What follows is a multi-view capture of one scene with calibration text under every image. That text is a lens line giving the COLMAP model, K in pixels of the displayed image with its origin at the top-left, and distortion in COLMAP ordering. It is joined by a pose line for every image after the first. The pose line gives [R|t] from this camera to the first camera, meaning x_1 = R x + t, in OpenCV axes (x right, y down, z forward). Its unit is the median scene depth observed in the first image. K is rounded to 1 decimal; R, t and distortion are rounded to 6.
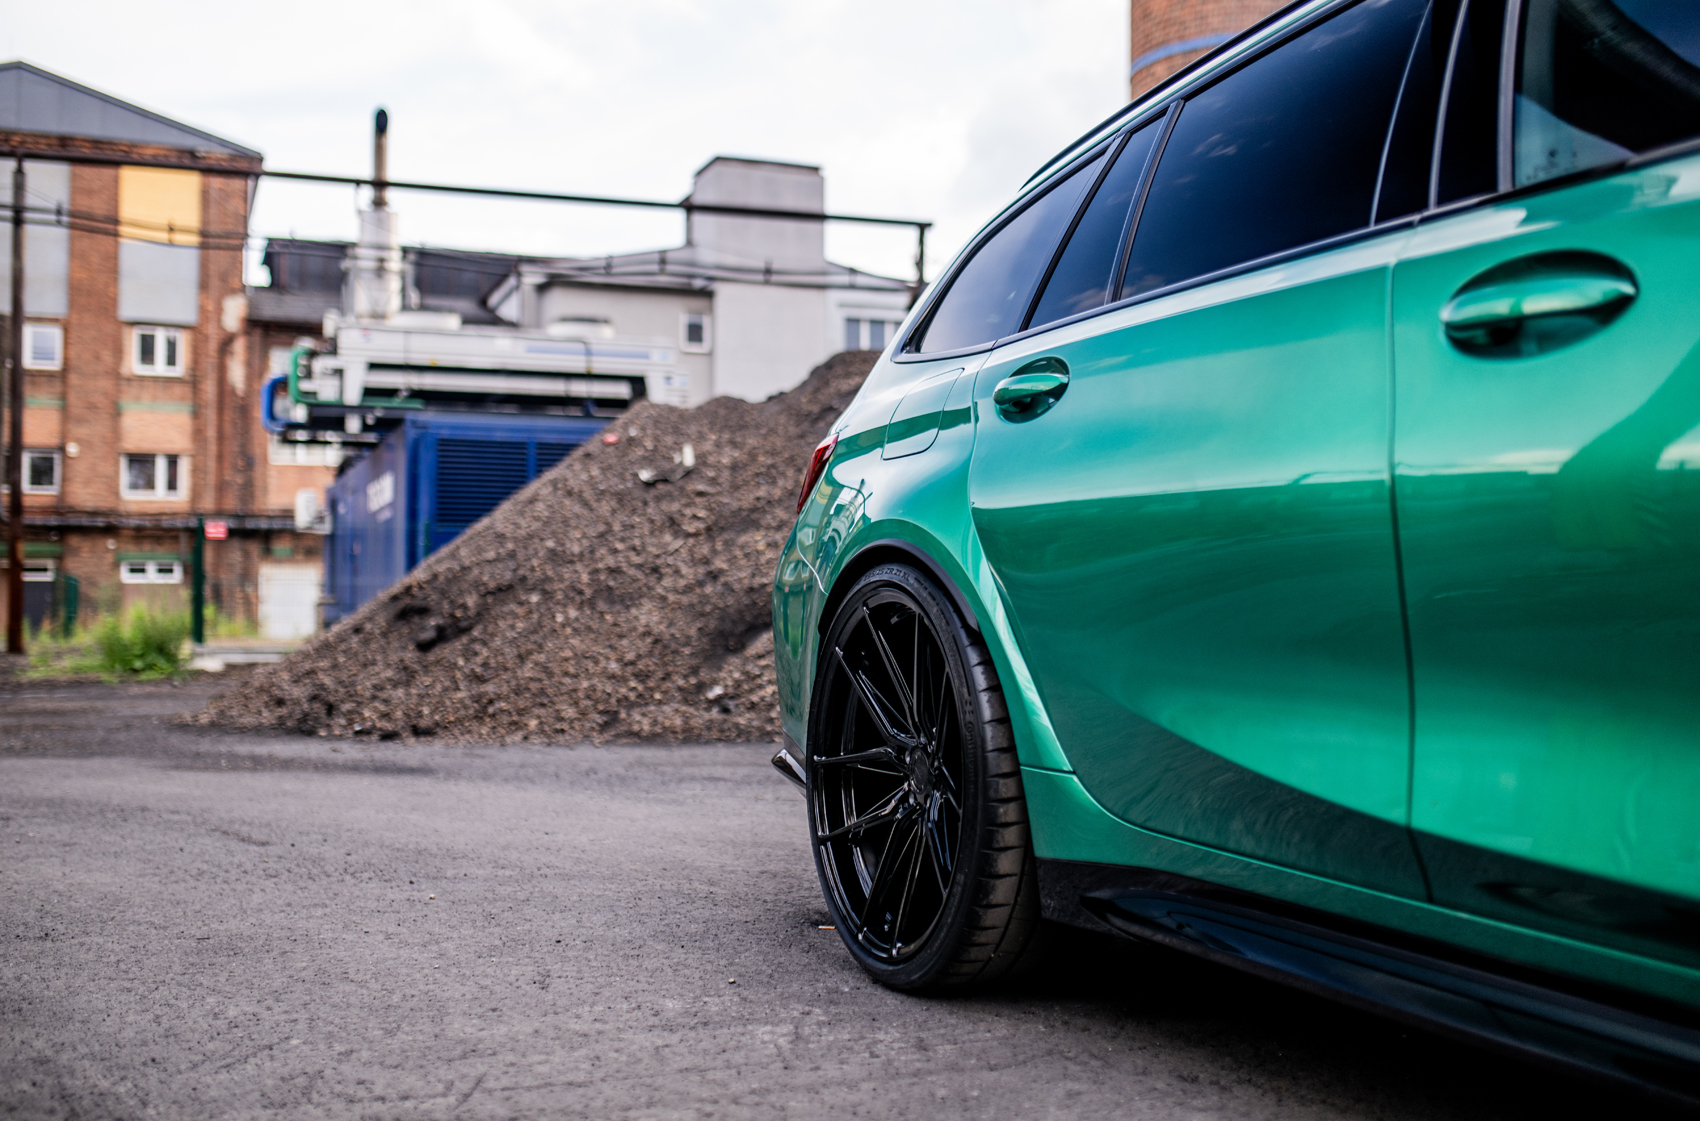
lens RADIAL K [[1661.4, 0, 850.0], [0, 1661.4, 560.5], [0, 0, 1]] dist [-0.069200, 0.125946]
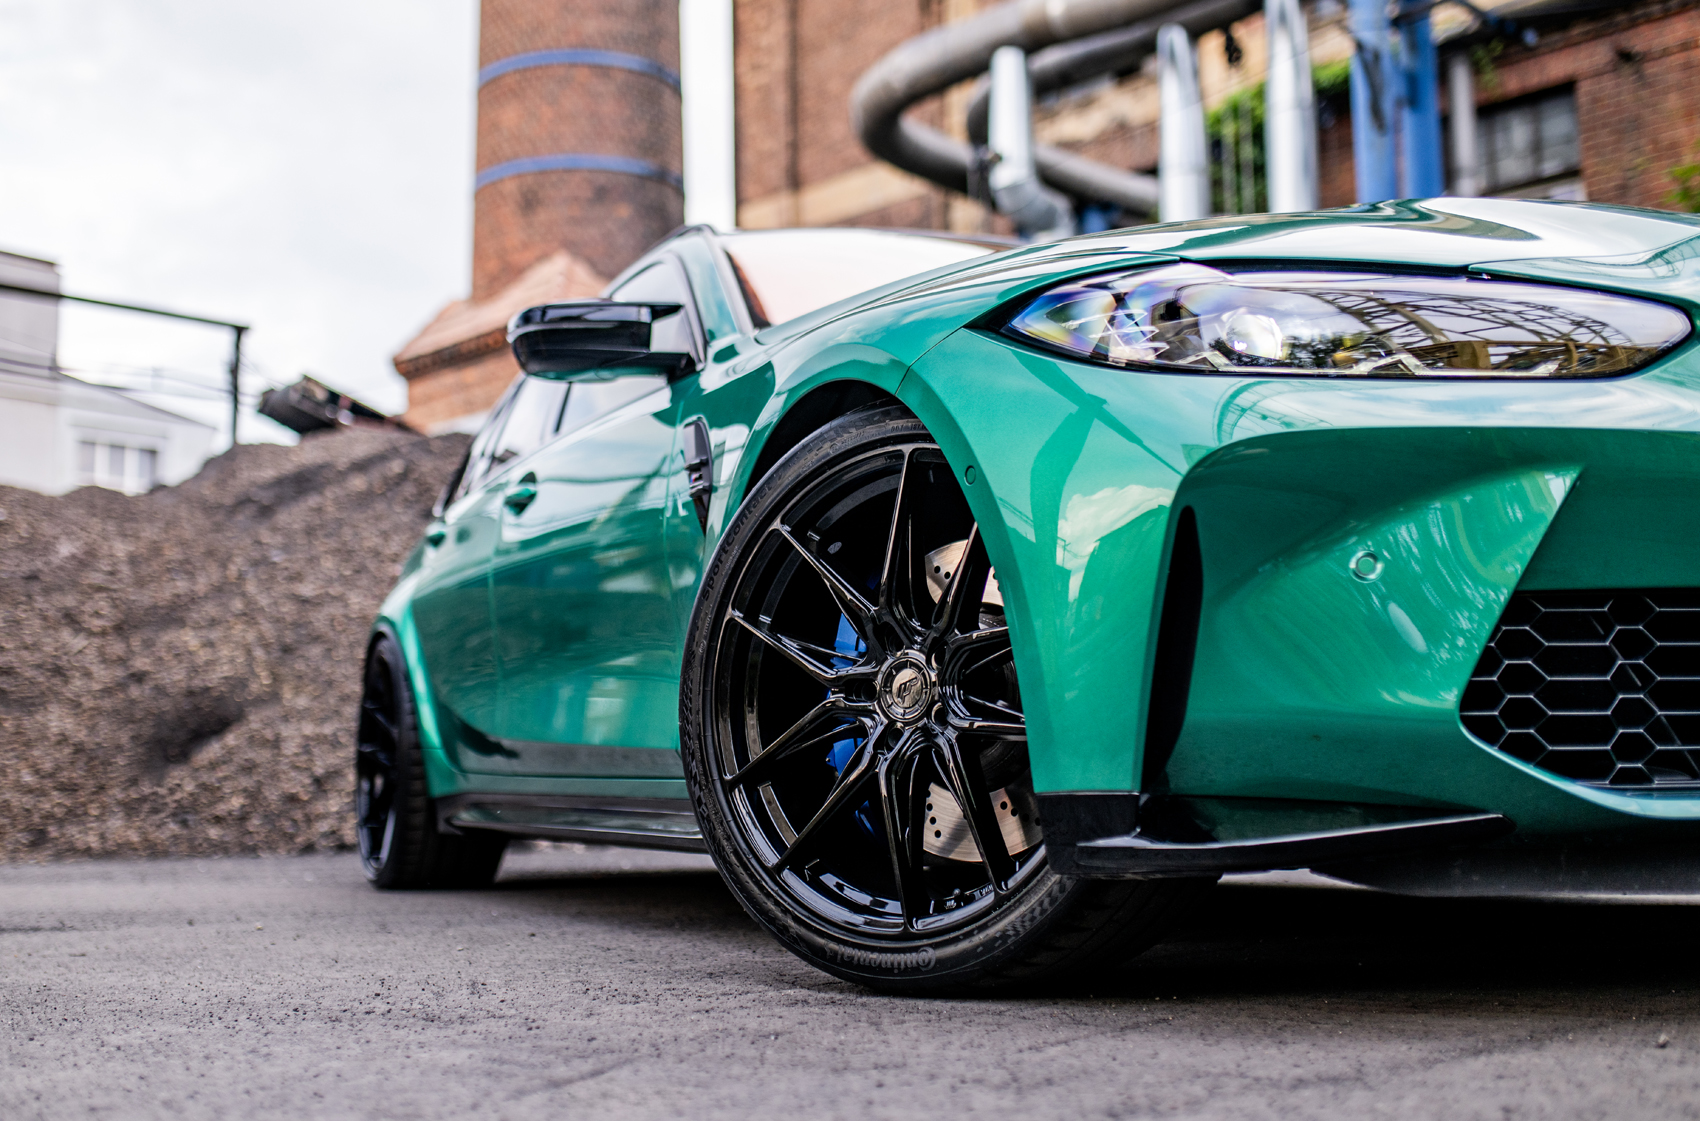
lens RADIAL K [[1823.1, 0, 778.2], [0, 1823.1, 600.4], [0, 0, 1]] dist [-0.073239, 0.121936]
pose [[0.923479, 0.038639, 0.381699, -0.133614], [-0.009679, 0.996945, -0.077502, 0.038282], [-0.383527, 0.067877, 0.921032, 0.010121]]
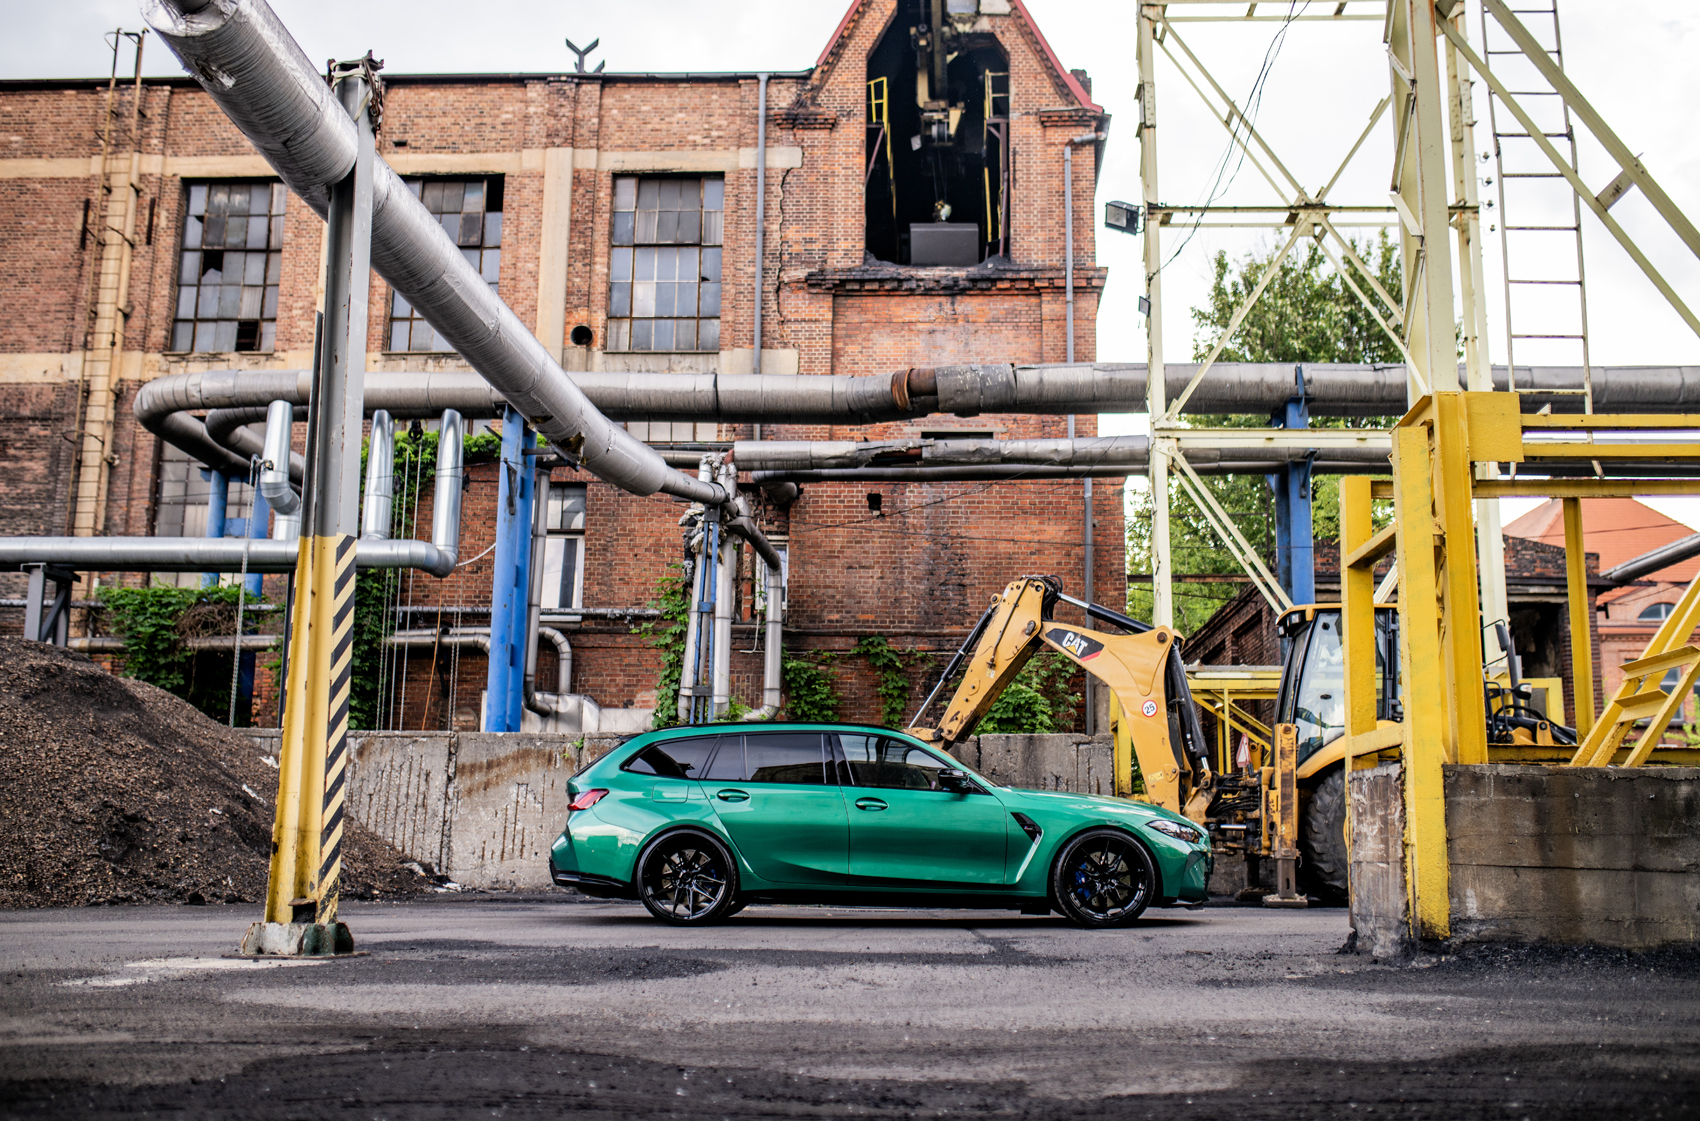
lens RADIAL K [[1622.8, 0, 857.8], [0, 1622.8, 558.8], [0, 0, 1]] dist [-0.070307, 0.116947]
pose [[0.427293, 0.174346, 0.887144, -0.976231], [-0.048910, 0.984252, -0.169873, 0.001096], [-0.902789, 0.029195, 0.429091, -0.333496]]
